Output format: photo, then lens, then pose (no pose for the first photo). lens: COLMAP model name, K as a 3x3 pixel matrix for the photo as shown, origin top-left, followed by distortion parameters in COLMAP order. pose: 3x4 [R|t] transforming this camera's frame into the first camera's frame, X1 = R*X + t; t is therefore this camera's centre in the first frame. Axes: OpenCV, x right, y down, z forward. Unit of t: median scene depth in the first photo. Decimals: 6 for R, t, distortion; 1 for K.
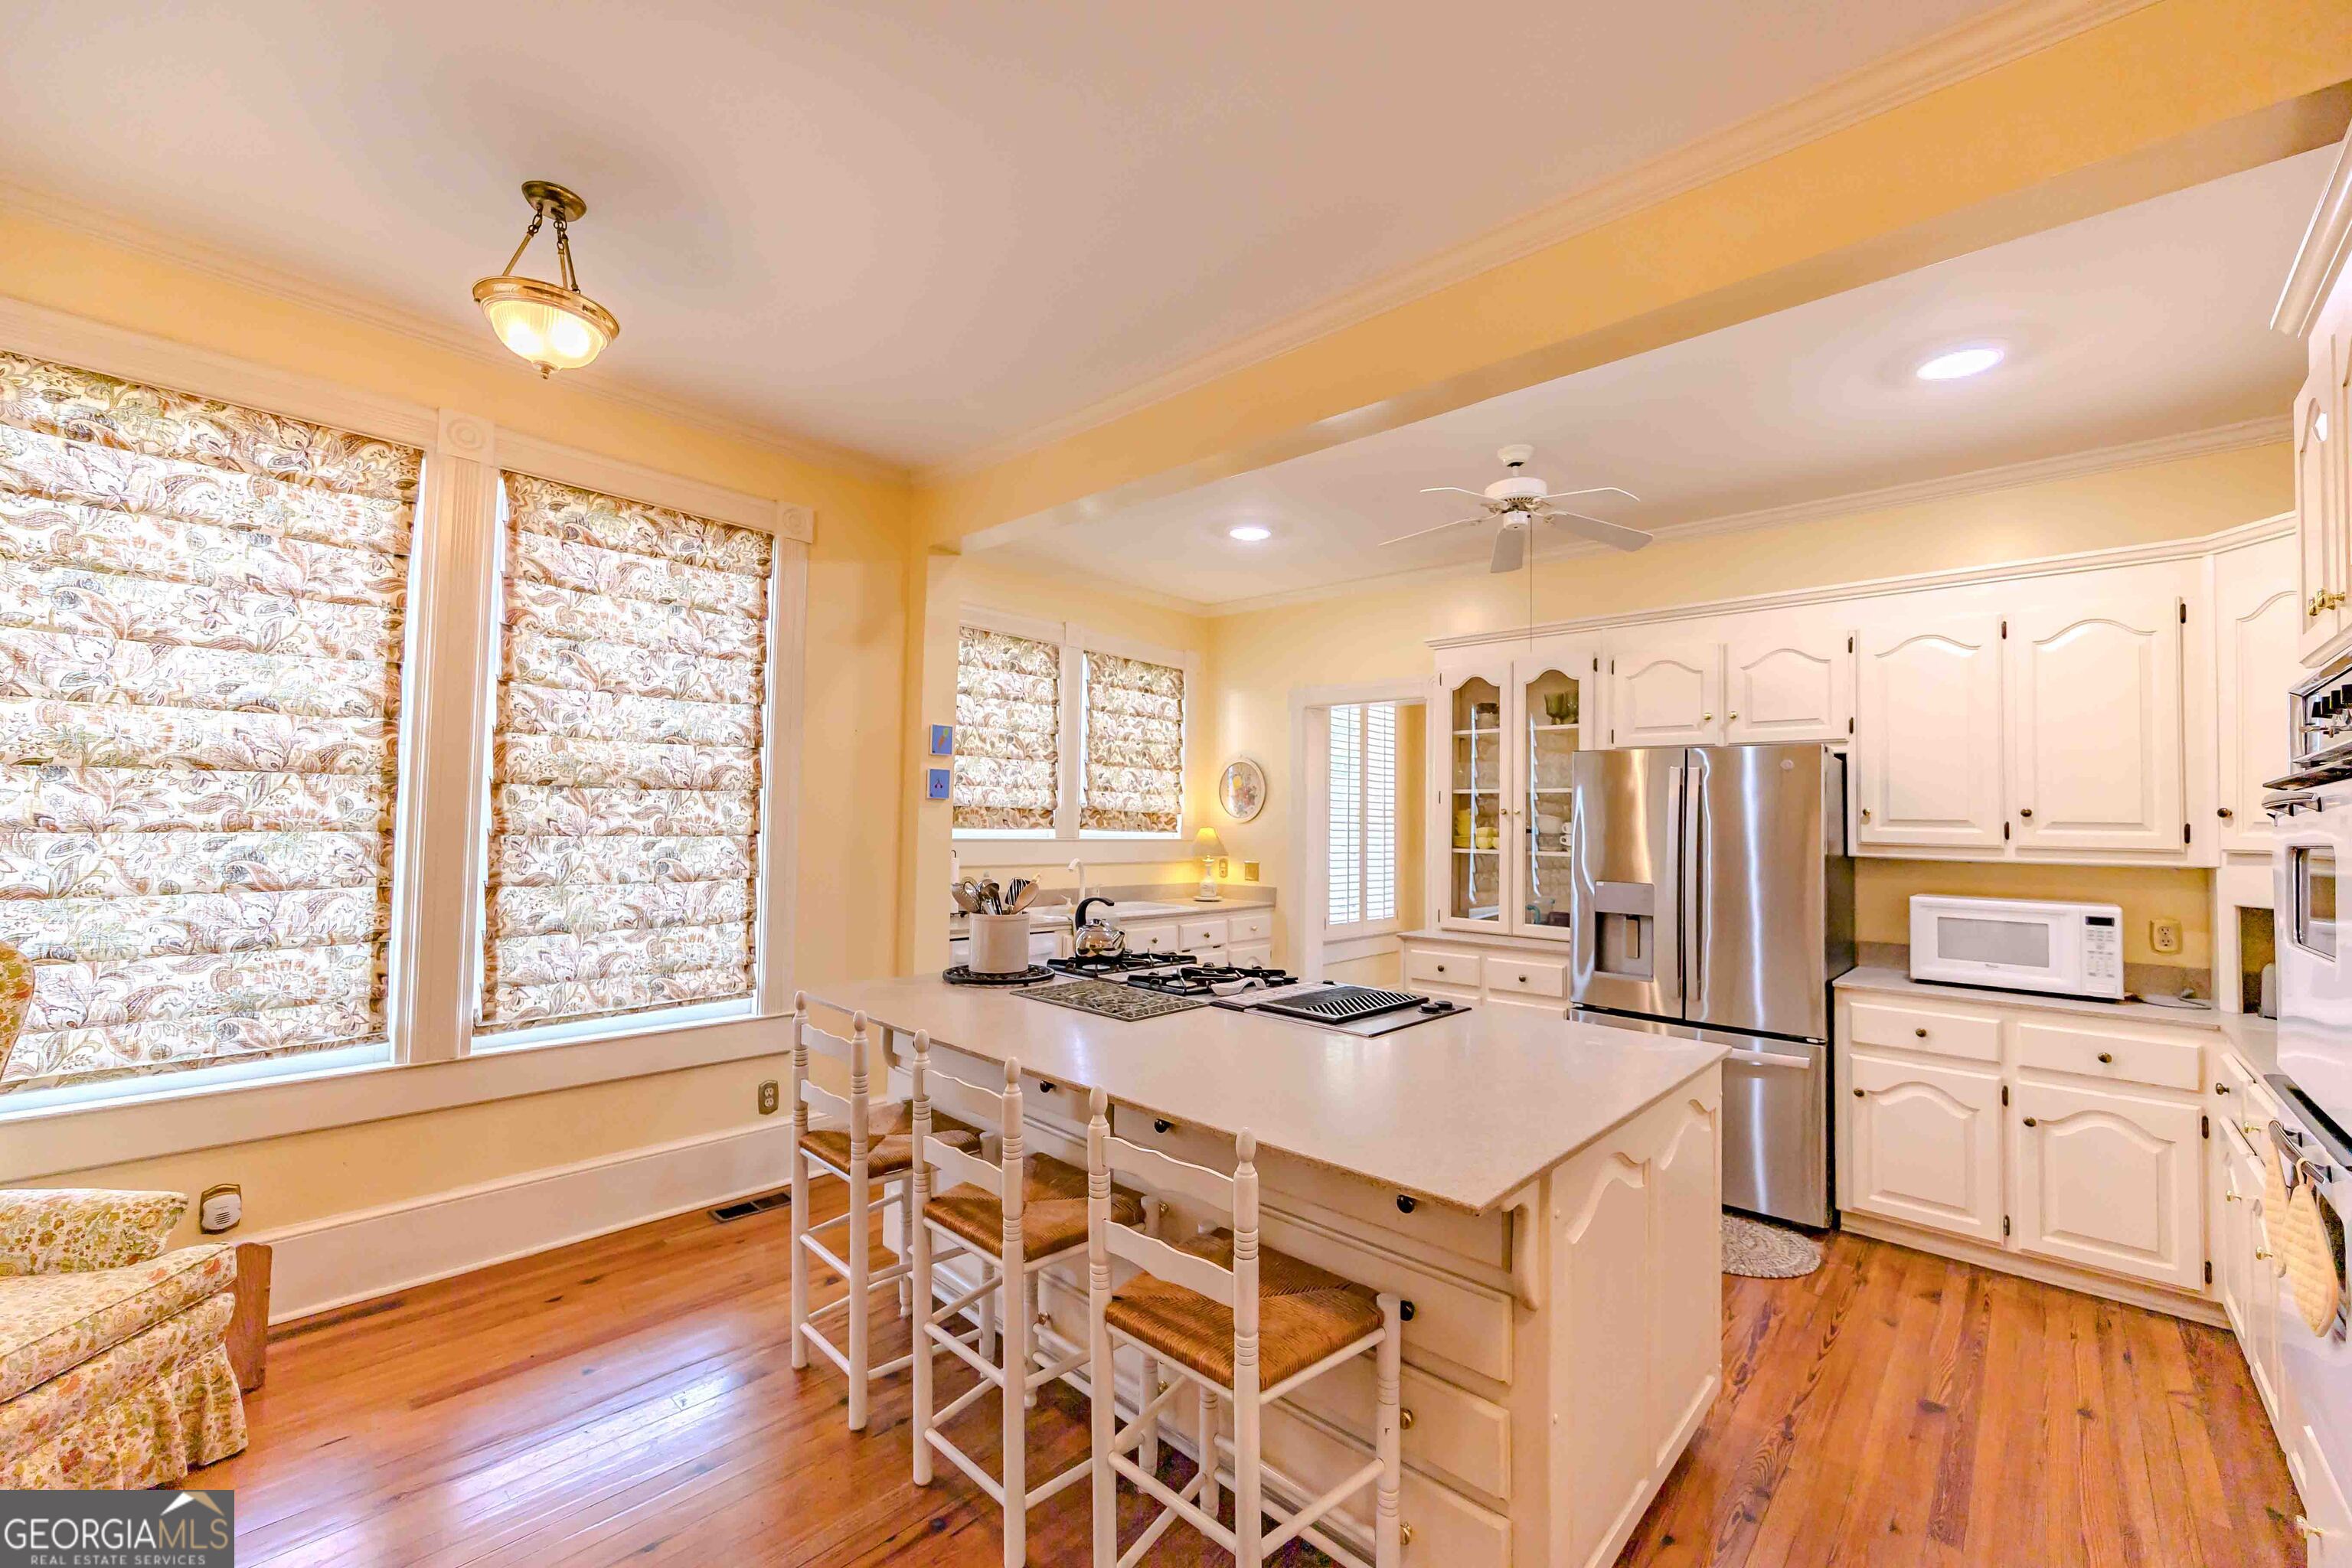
lens RADIAL K [[950.8, 0, 1181.9], [0, 950.8, 786.4], [0, 0, 1]] dist [-0.001296, -0.000798]
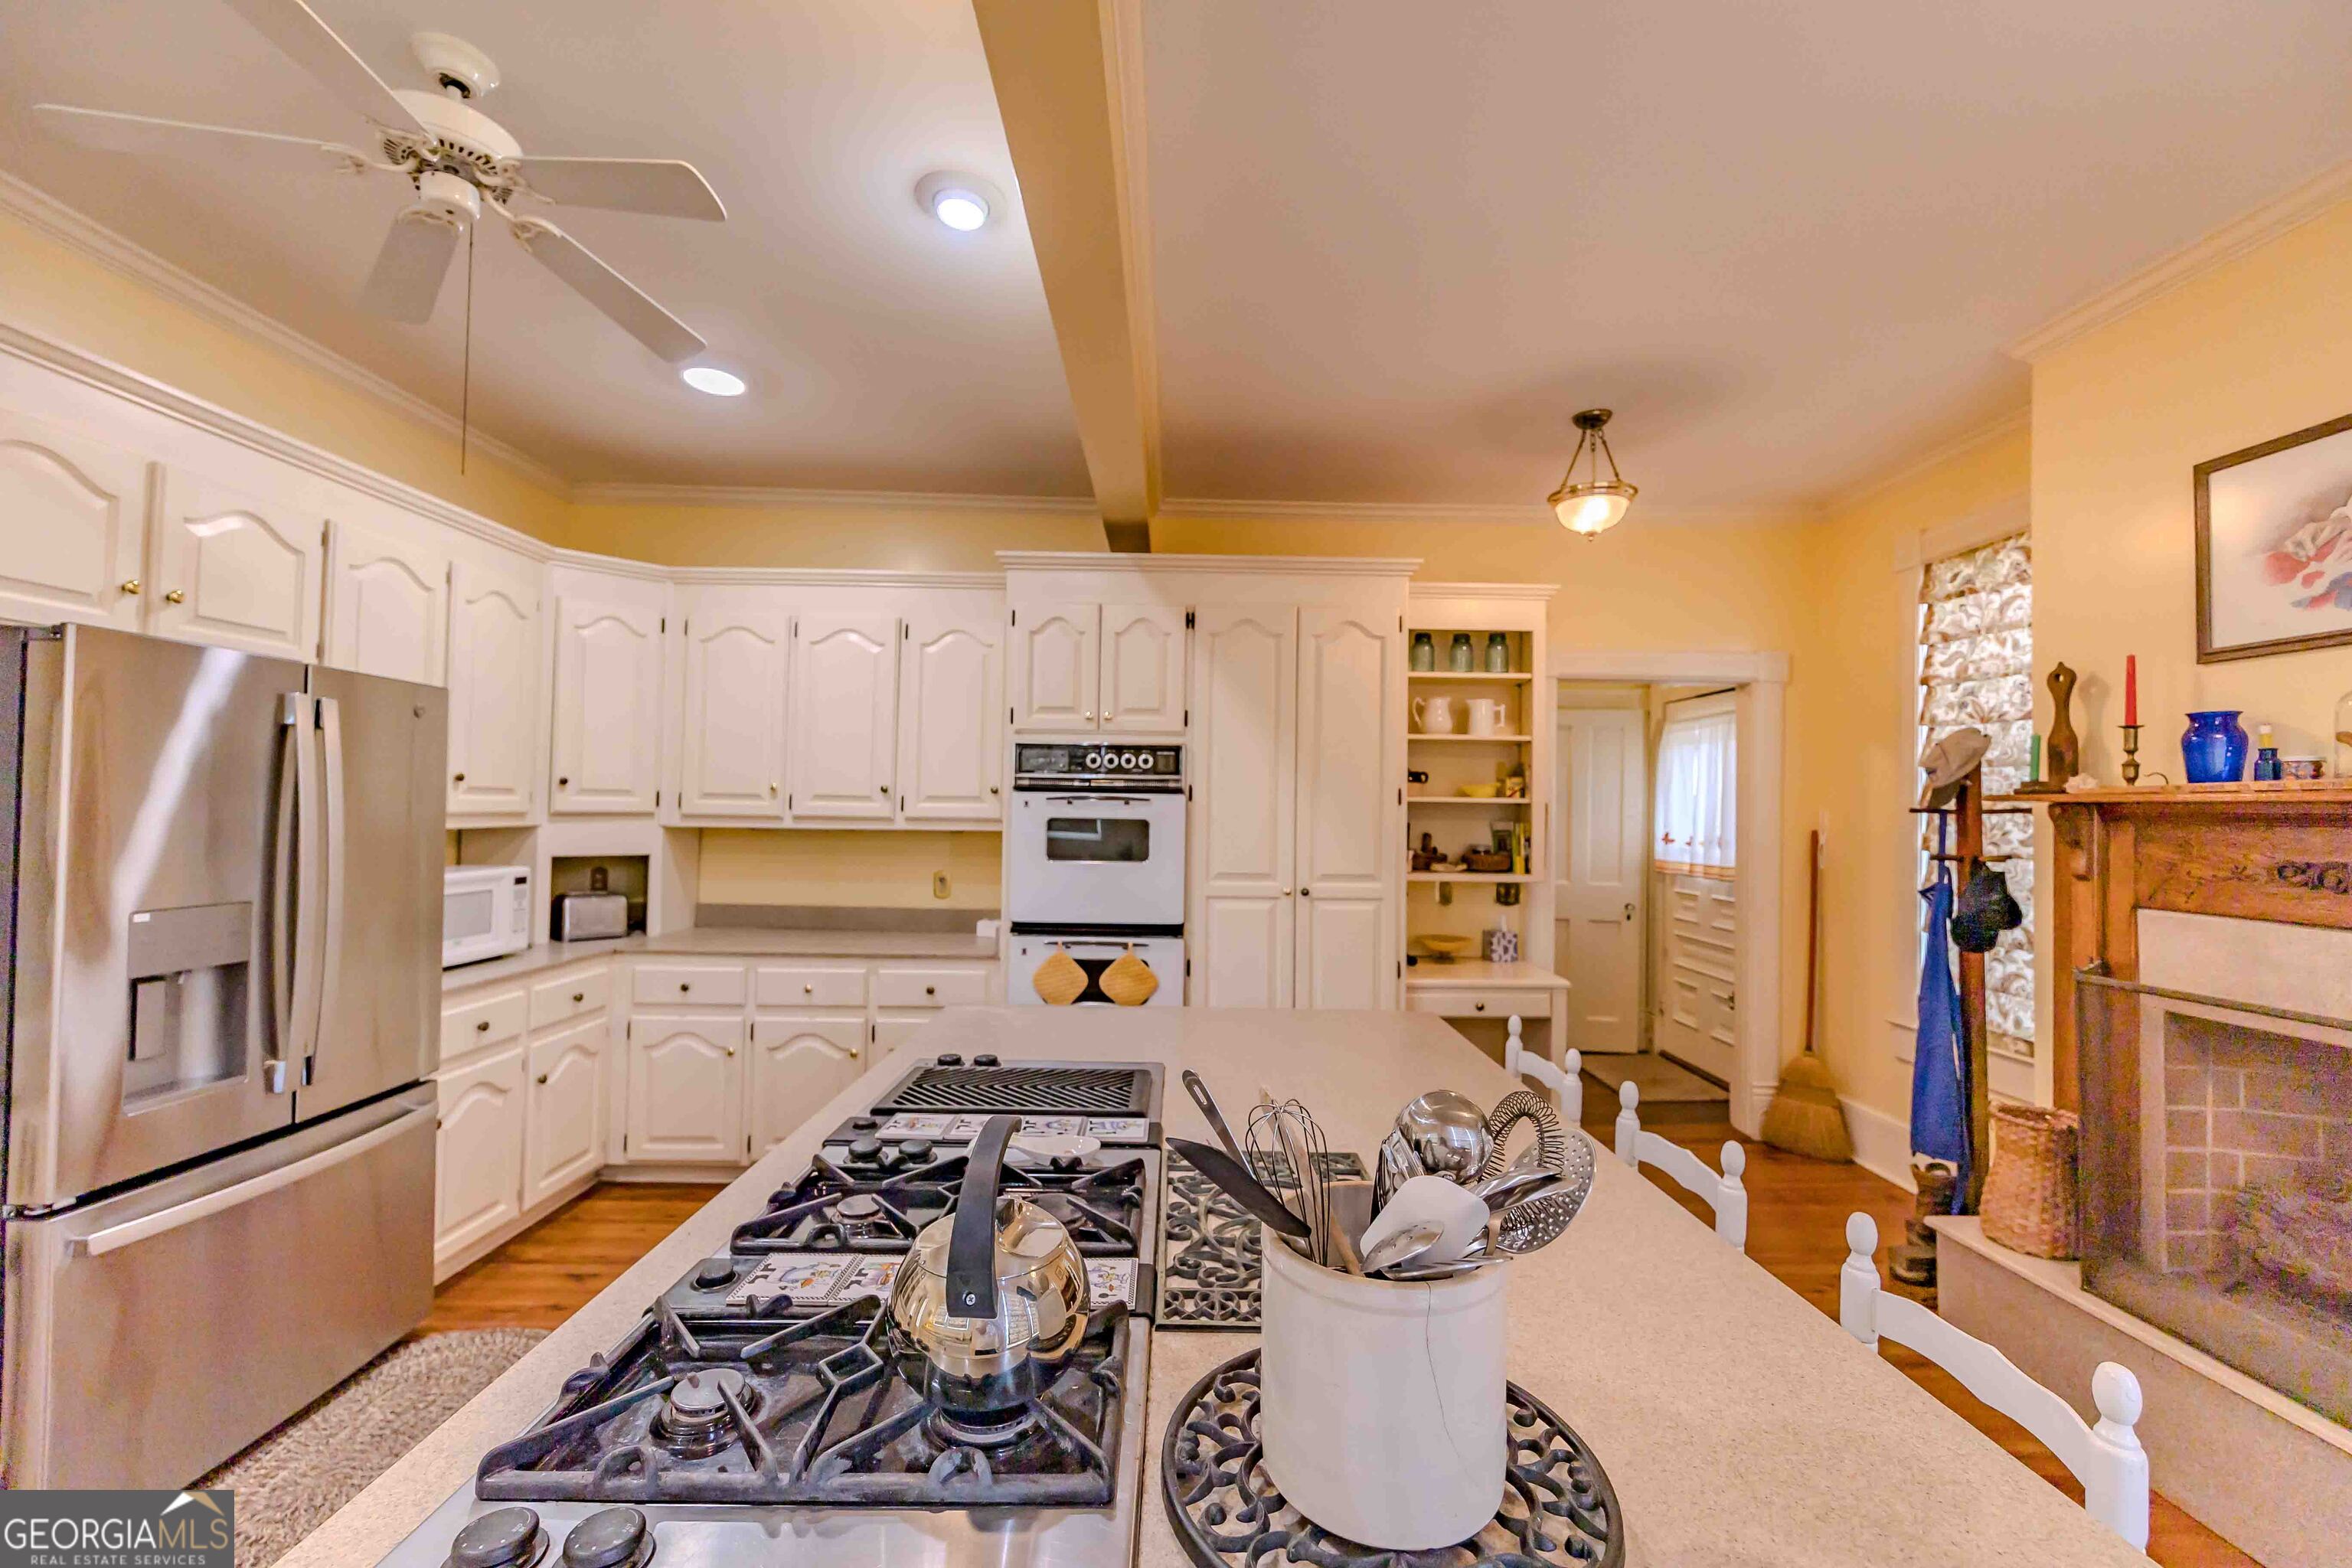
lens RADIAL K [[932.0, 0, 1186.0], [0, 932.0, 785.8], [0, 0, 1]] dist [-0.001165, -0.000153]
pose [[-0.691469, -0.014744, 0.722256, -0.192235], [-0.062136, 0.997300, -0.039129, 0.017964], [-0.719729, -0.071935, -0.690518, 0.726780]]
